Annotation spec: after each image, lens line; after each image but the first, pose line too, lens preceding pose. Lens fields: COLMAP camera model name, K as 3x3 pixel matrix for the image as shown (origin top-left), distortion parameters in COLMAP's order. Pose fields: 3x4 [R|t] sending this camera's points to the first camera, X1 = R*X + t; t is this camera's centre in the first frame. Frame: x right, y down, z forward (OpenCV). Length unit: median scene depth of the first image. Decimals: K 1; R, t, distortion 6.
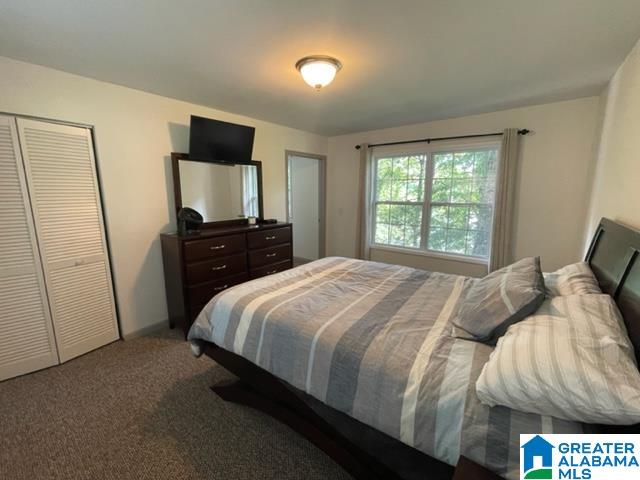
lens RADIAL K [[262.4, 0, 322.2], [0, 262.4, 235.3], [0, 0, 1]] dist [-0.001179, -0.000055]
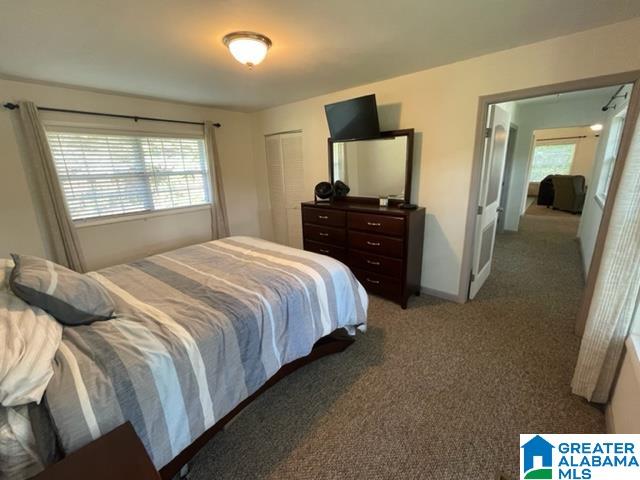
lens RADIAL K [[275.4, 0, 322.2], [0, 275.4, 239.3], [0, 0, 1]] dist [-0.000501, -0.000109]
pose [[-0.032561, 0.255728, -0.966200, 0.683122], [-0.144004, 0.955426, 0.257729, -0.149210], [0.989041, 0.147529, 0.005716, 0.826388]]
